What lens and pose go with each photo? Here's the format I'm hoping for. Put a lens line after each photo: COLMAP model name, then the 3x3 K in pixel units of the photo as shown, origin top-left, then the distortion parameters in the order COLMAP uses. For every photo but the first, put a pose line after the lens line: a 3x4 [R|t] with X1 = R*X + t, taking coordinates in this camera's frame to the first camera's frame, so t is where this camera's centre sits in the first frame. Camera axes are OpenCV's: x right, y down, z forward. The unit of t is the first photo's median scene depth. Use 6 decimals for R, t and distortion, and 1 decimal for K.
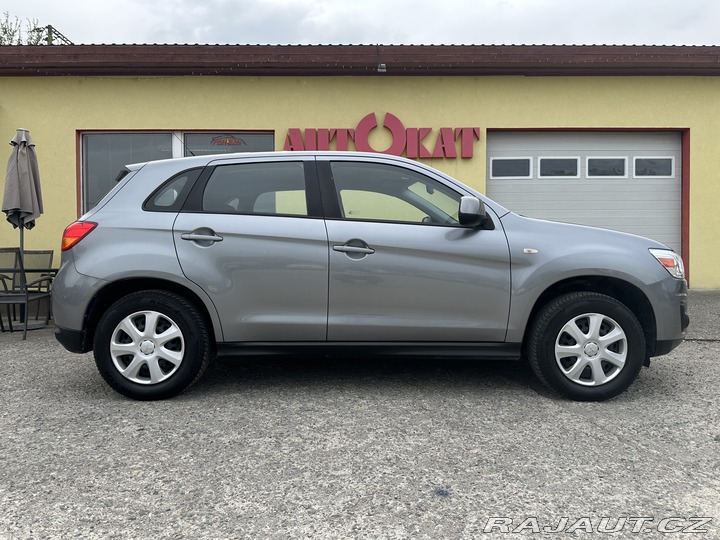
lens RADIAL K [[498.5, 0, 365.7], [0, 498.5, 270.7], [0, 0, 1]] dist [0.004918, -0.022087]
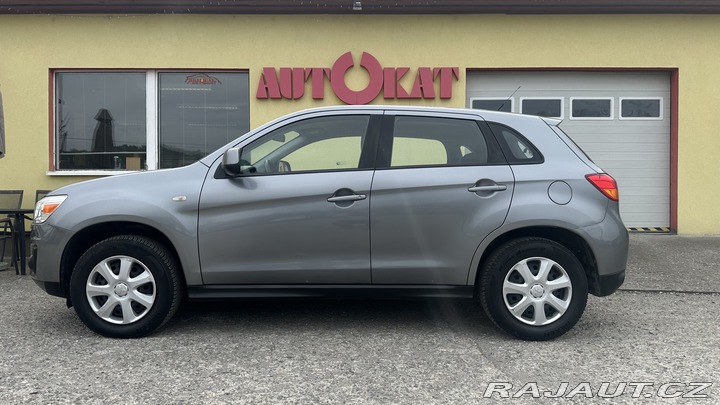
lens RADIAL K [[499.6, 0, 364.0], [0, 499.6, 200.2], [0, 0, 1]] dist [0.009703, -0.030247]
pose [[0.999839, 0.007441, -0.016348, 0.061203], [-0.007688, 0.999856, -0.015126, -0.011276], [0.016233, 0.015250, 0.999752, 0.025776]]
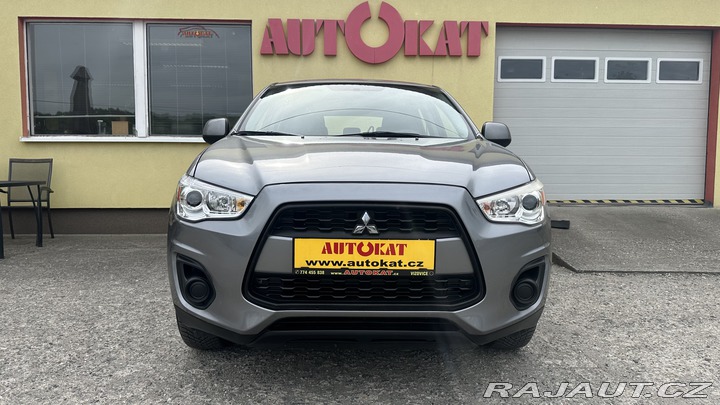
lens RADIAL K [[499.6, 0, 360.9], [0, 499.6, 202.9], [0, 0, 1]] dist [0.009703, -0.030247]
pose [[0.999575, 0.006753, 0.028343, -0.016847], [-0.008410, 0.998236, 0.058766, -0.019967], [-0.027897, -0.058979, 0.997869, 0.115607]]
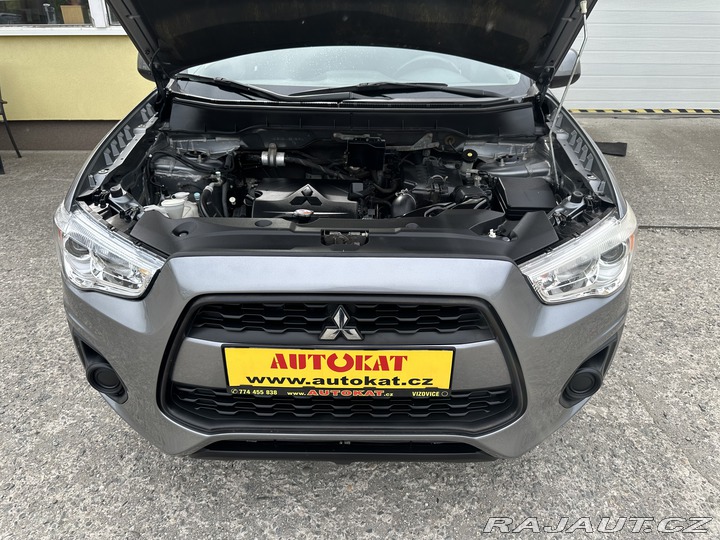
lens RADIAL K [[498.5, 0, 369.0], [0, 498.5, 265.1], [0, 0, 1]] dist [0.004918, -0.022087]
pose [[0.999916, 0.012942, -0.000304, 0.006008], [-0.011590, 0.905439, 0.424318, -0.090619], [0.005766, -0.424279, 0.905513, 0.268136]]
